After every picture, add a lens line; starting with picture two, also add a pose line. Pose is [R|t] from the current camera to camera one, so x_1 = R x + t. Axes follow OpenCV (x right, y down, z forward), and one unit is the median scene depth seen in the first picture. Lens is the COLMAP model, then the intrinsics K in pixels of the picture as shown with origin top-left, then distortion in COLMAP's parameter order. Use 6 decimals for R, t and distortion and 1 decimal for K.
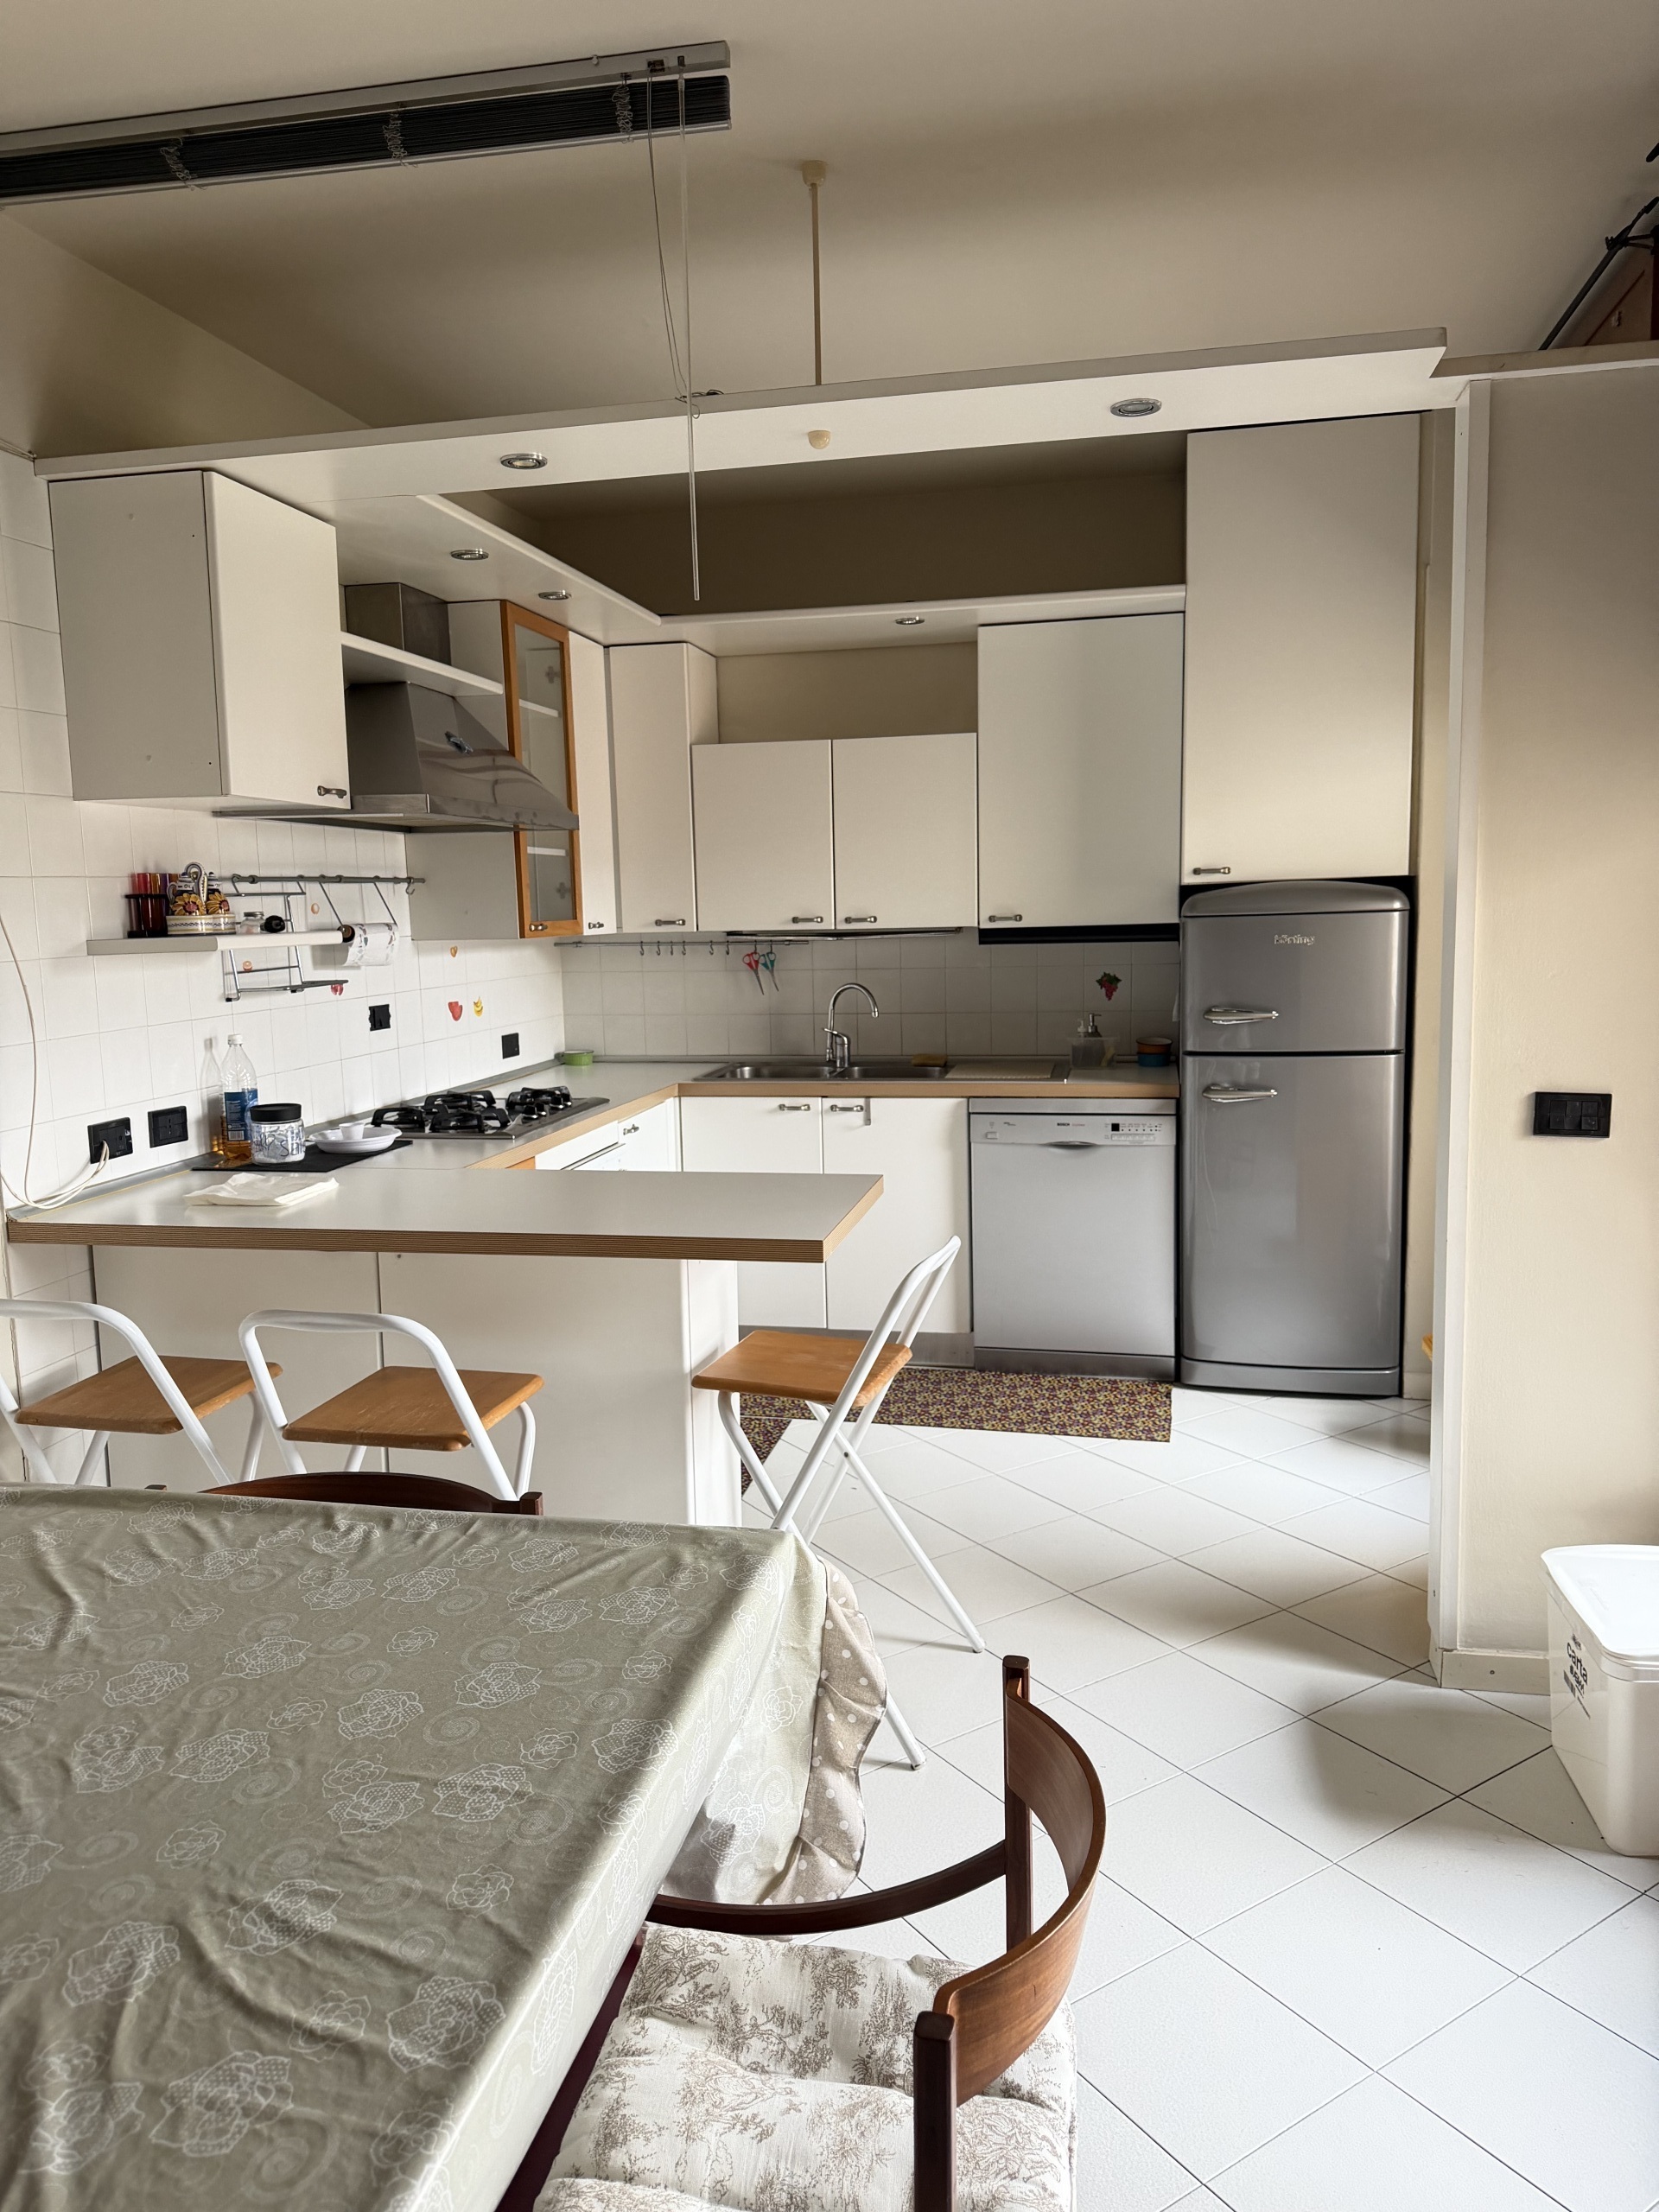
lens RADIAL K [[1541.0, 0, 829.5], [0, 1541.0, 1106.0], [0, 0, 1]] dist [0.116118, -0.163986]
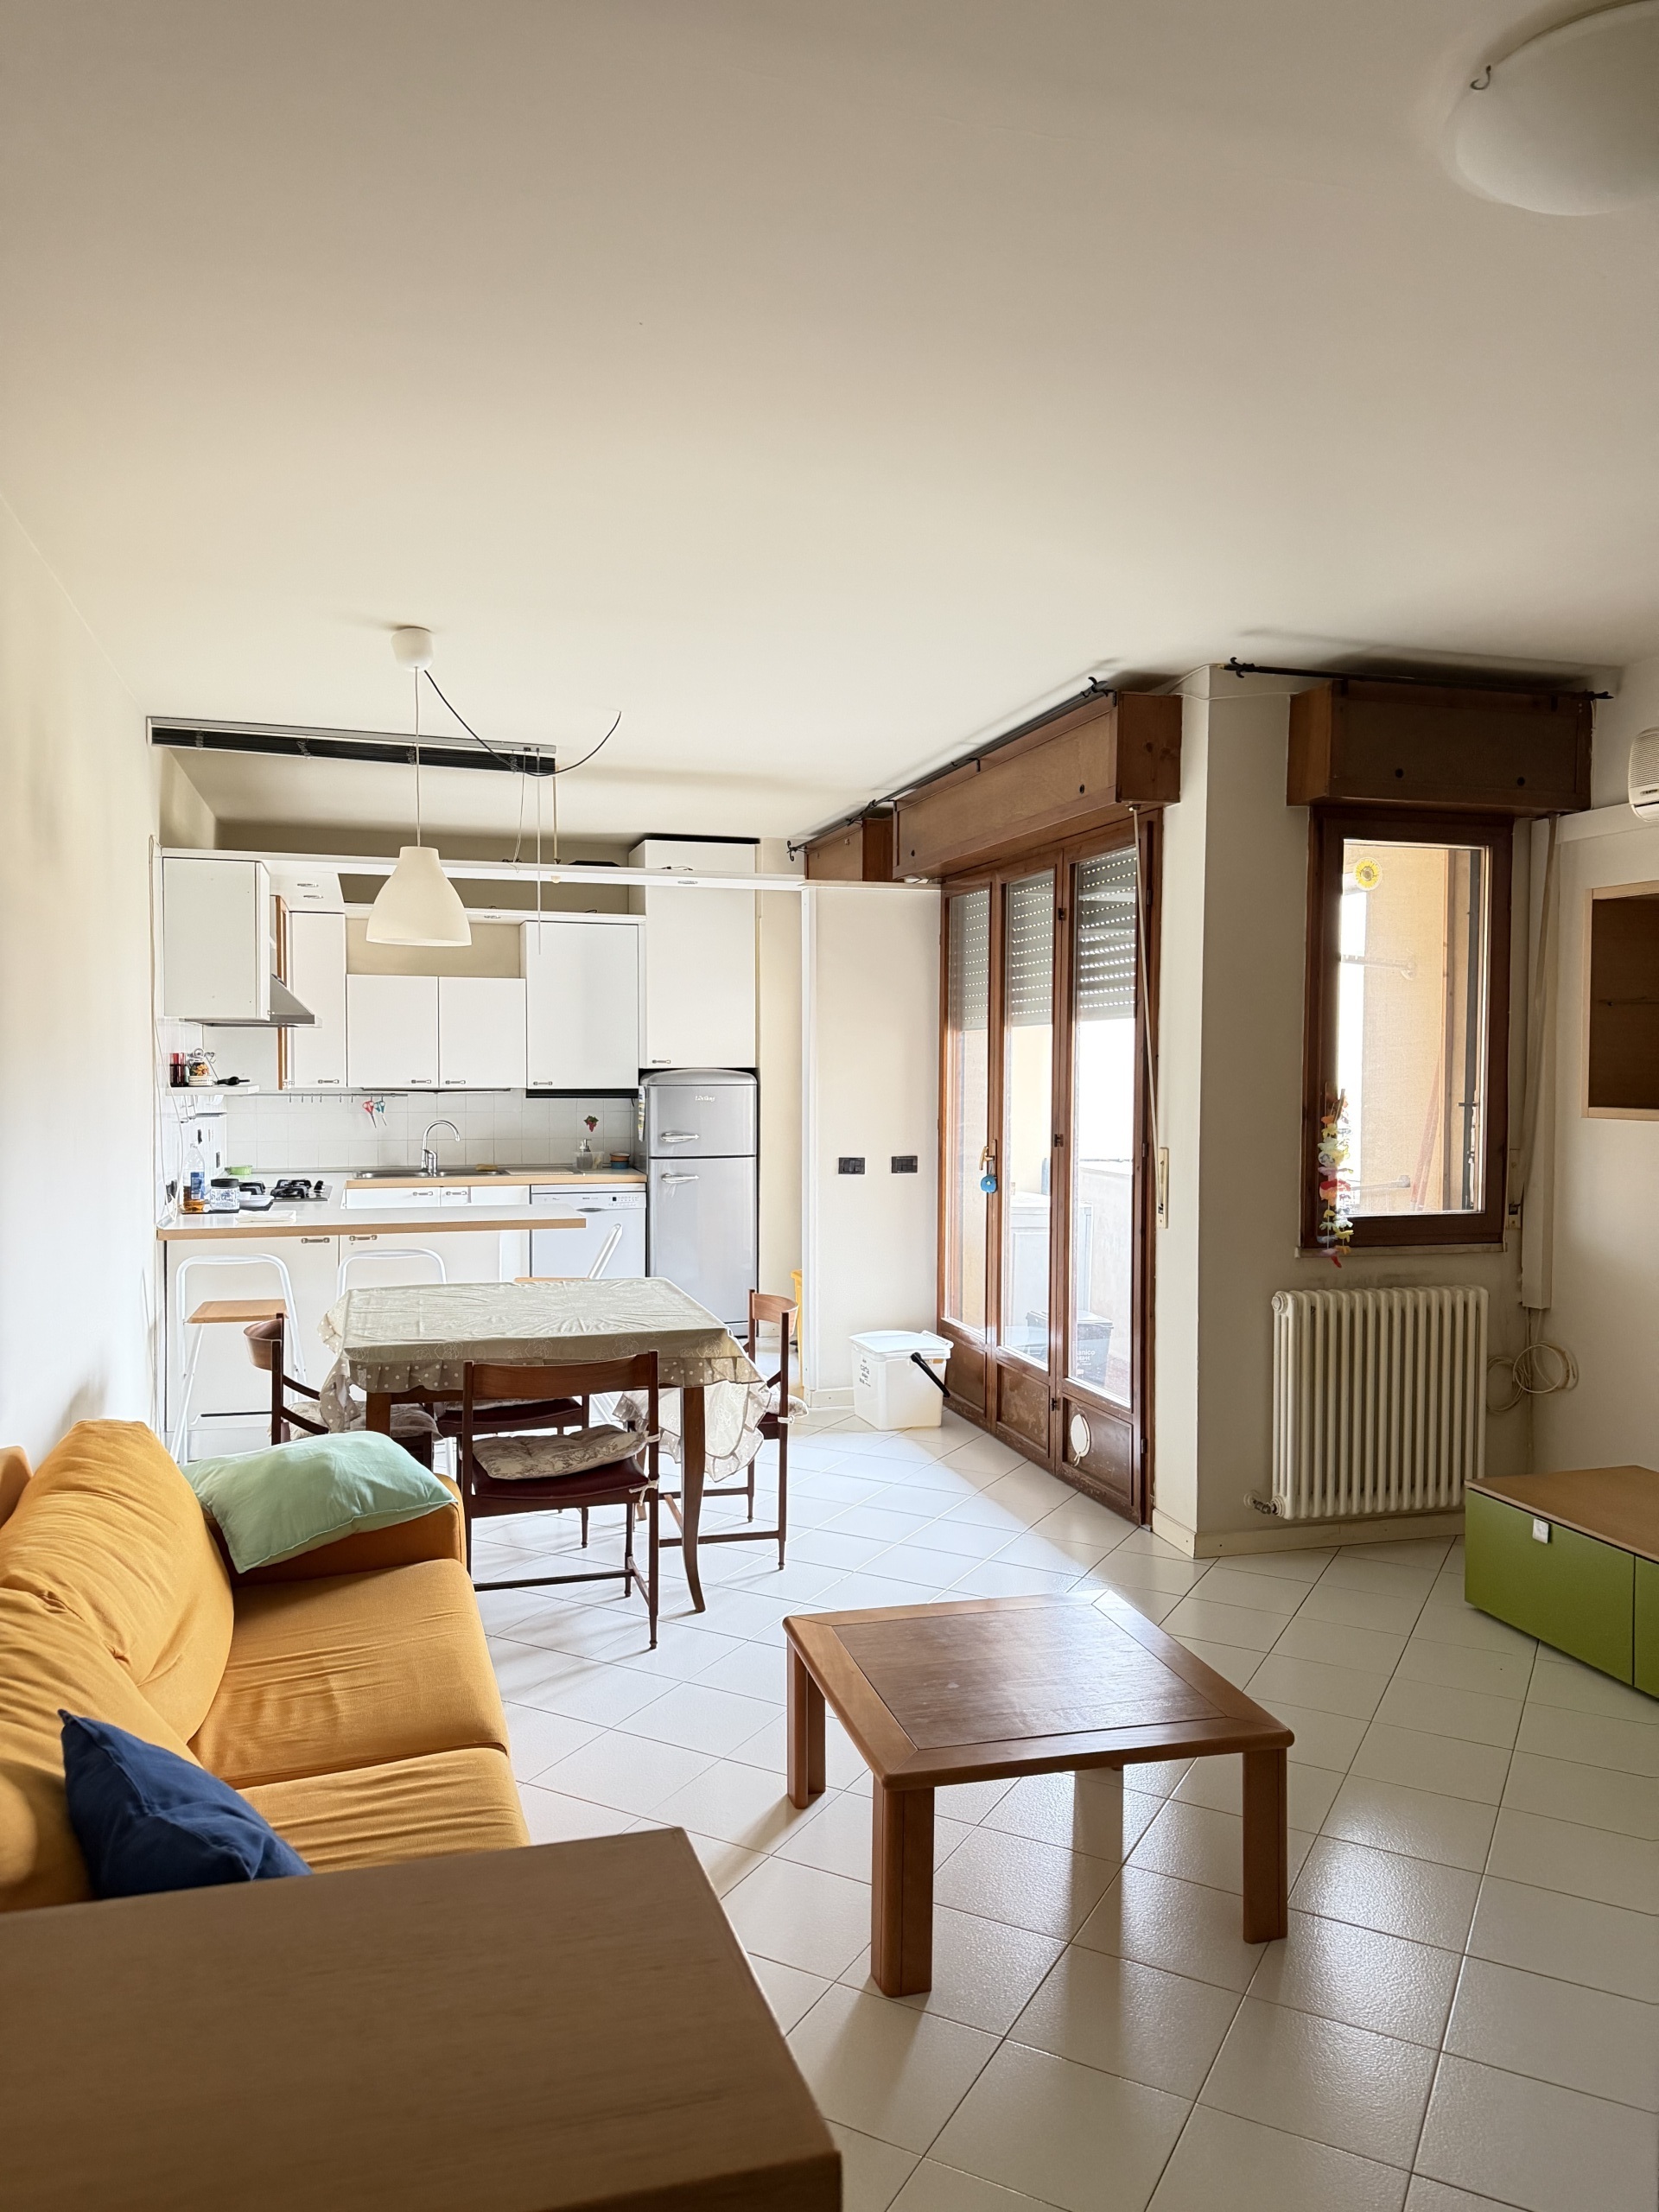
lens RADIAL K [[1528.4, 0, 816.7], [0, 1528.4, 1110.6], [0, 0, 1]] dist [0.188139, -0.395085]
pose [[0.884790, 0.010190, 0.465878, -0.575260], [0.037934, 0.994868, -0.093804, 0.114407], [-0.464443, 0.100669, 0.879863, -0.914504]]
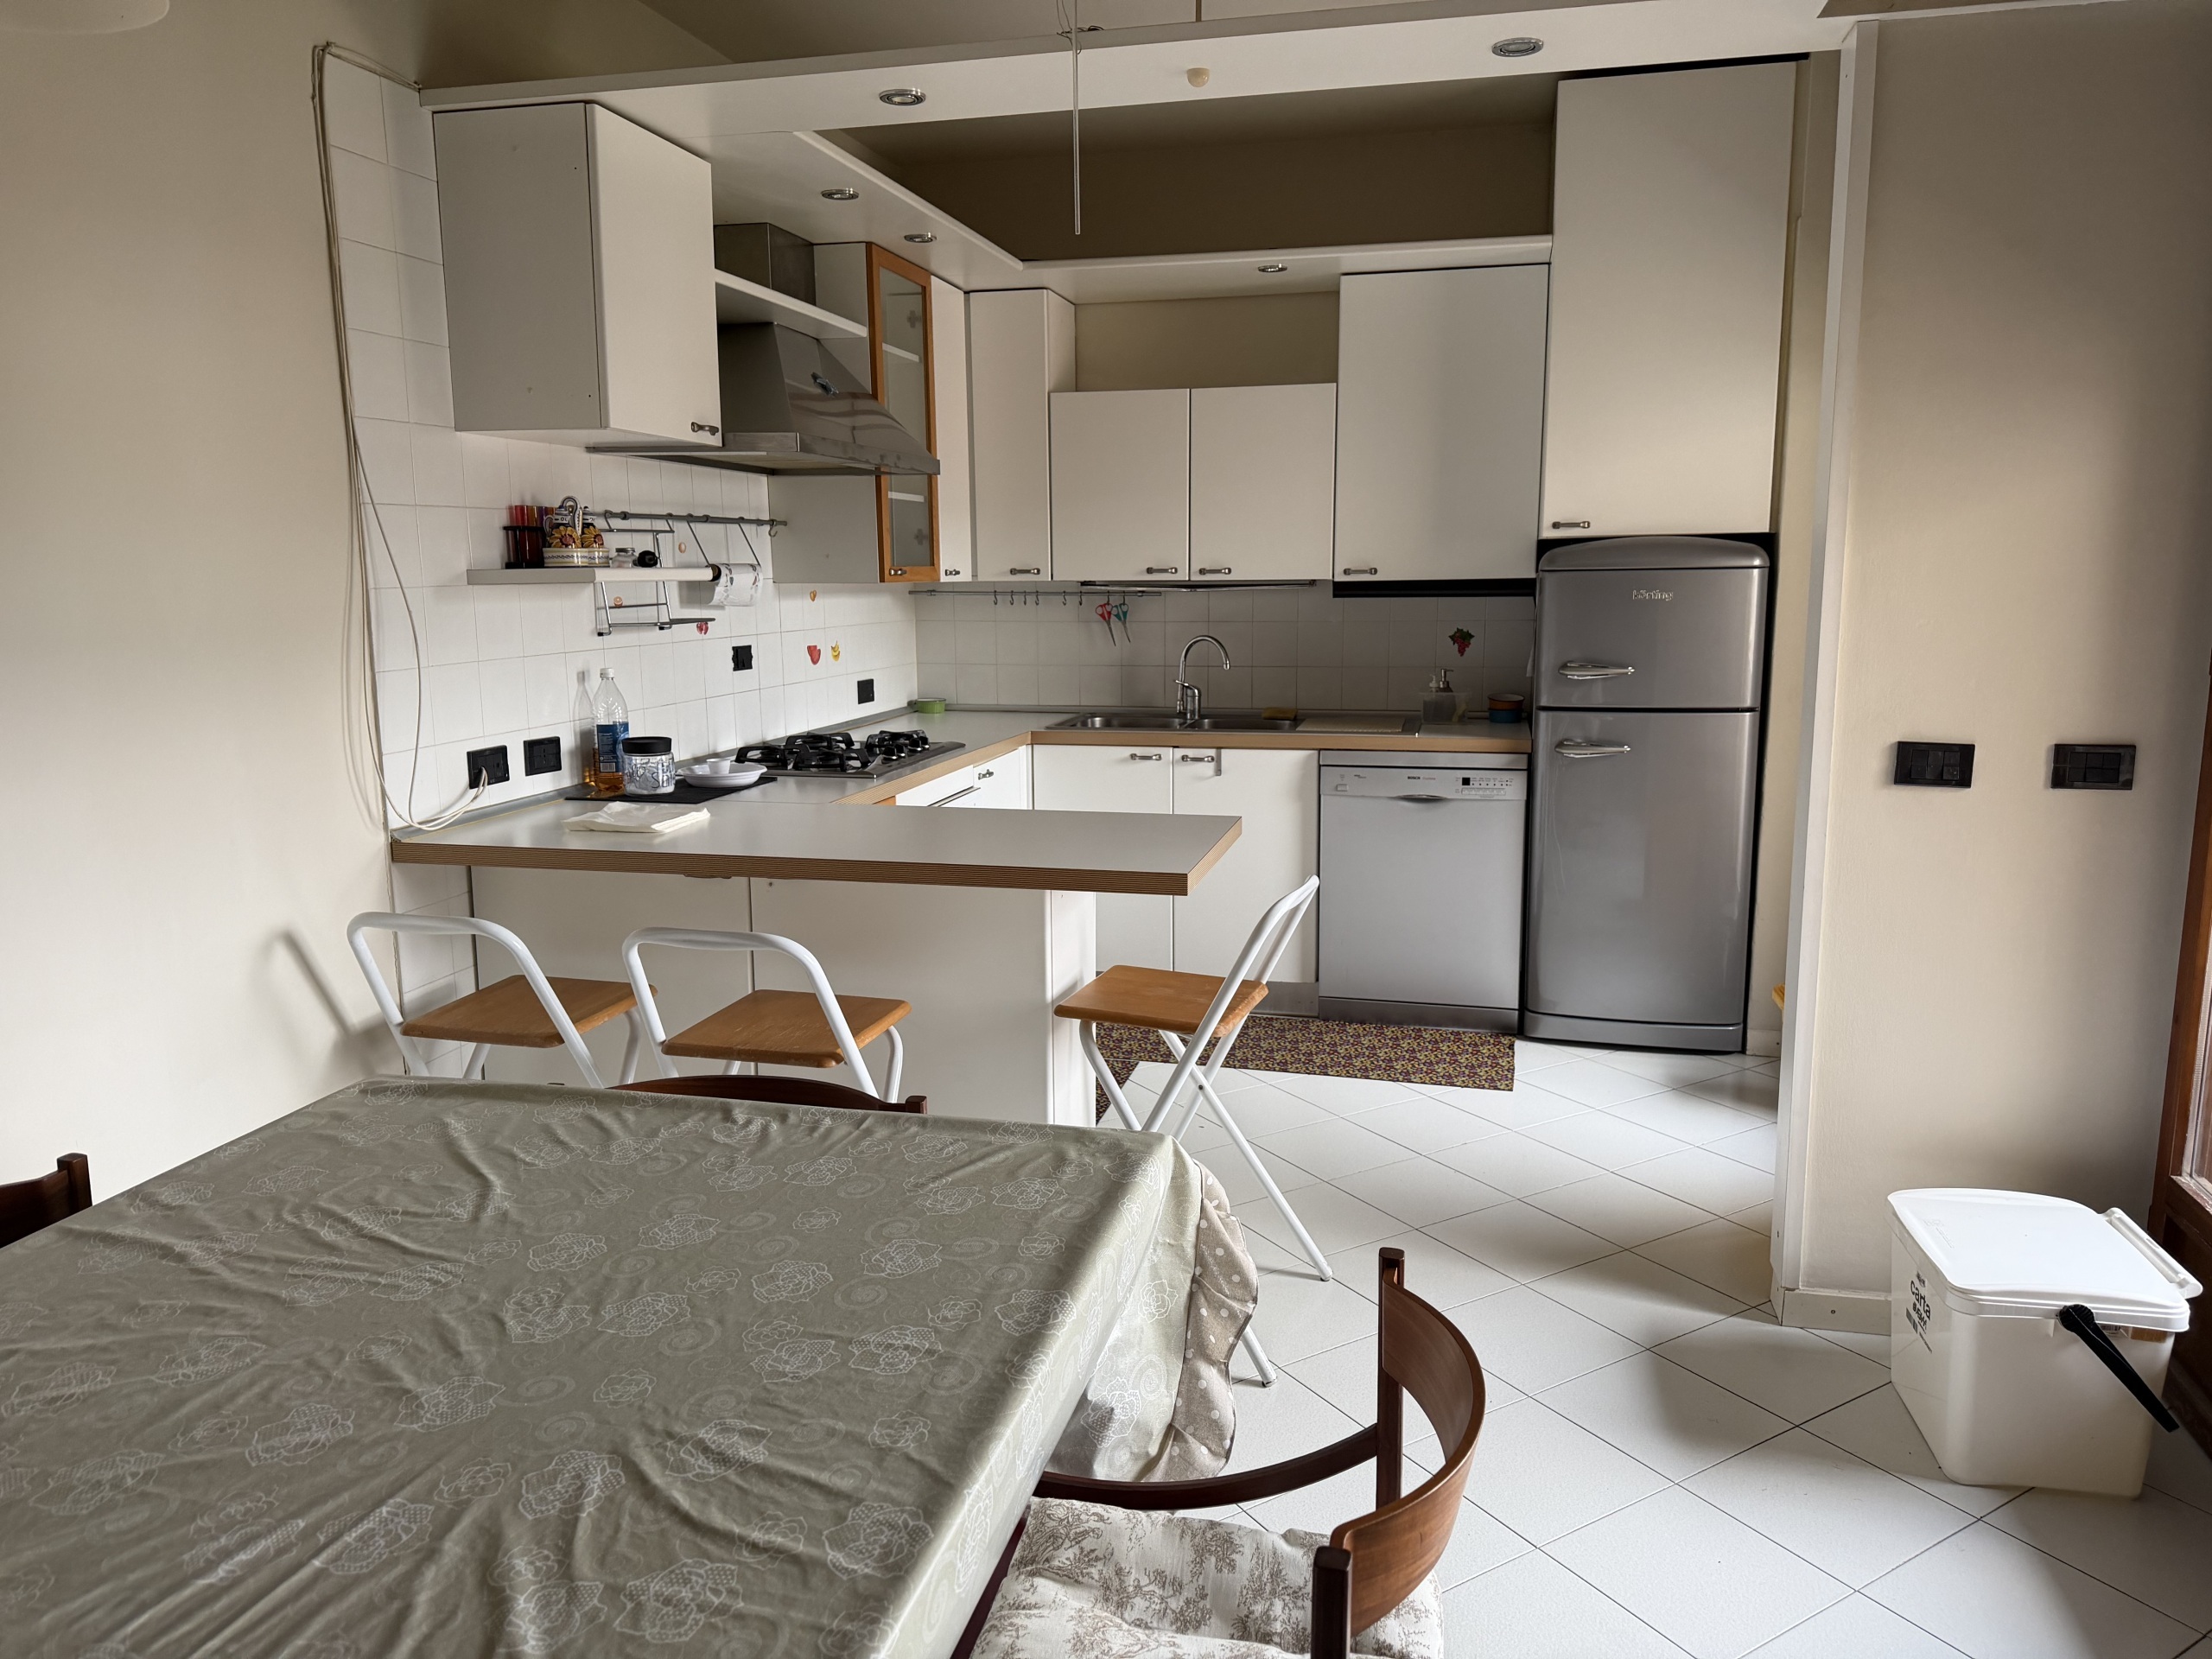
lens RADIAL K [[1540.5, 0, 1132.8], [0, 1540.5, 818.5], [0, 0, 1]] dist [0.131087, -0.193248]
pose [[0.999645, 0.019492, -0.018165, -0.016533], [-0.018941, 0.999370, 0.030024, 0.015027], [0.018739, -0.029669, 0.999384, -0.015151]]
